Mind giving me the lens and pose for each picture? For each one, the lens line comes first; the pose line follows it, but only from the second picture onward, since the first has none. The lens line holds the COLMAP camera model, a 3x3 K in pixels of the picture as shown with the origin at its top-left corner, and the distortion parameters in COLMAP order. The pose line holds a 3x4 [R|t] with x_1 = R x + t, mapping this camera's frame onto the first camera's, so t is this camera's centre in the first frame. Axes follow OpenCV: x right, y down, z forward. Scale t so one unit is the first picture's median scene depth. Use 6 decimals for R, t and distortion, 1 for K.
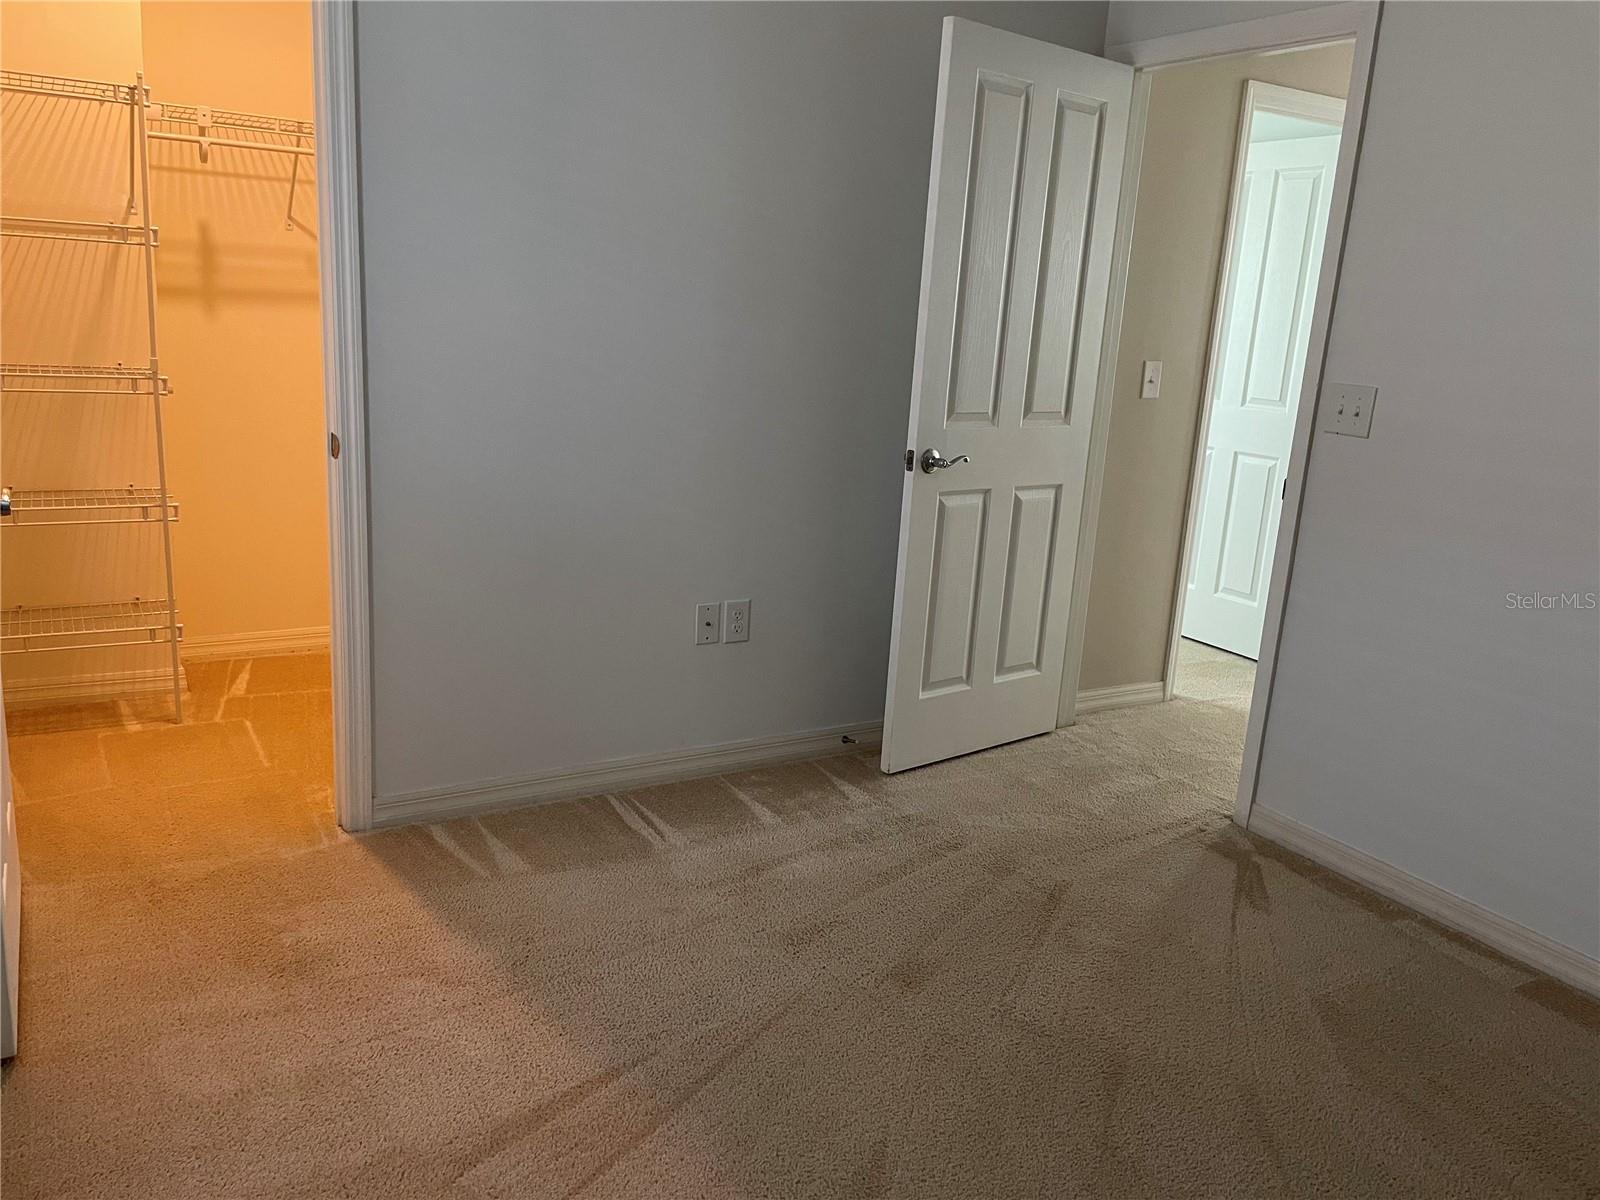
lens RADIAL K [[1228.4, 0, 807.2], [0, 1228.4, 589.6], [0, 0, 1]] dist [0.096344, -0.134765]
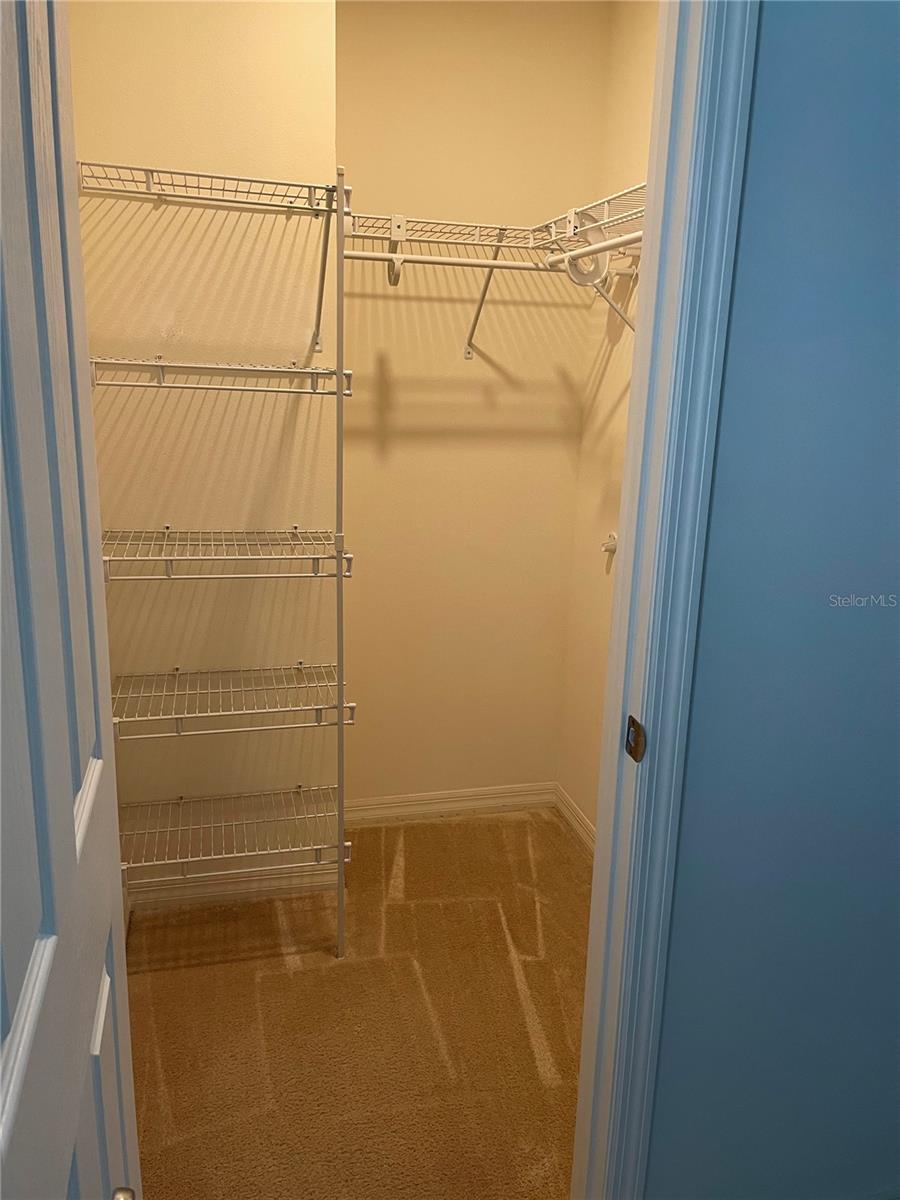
lens RADIAL K [[921.3, 0, 444.8], [0, 921.3, 597.2], [0, 0, 1]] dist [0.096344, -0.134765]
pose [[0.955661, 0.043243, -0.291277, -0.261724], [-0.041225, 0.999064, 0.013064, -0.143473], [0.291569, -0.000477, 0.956550, 0.416982]]
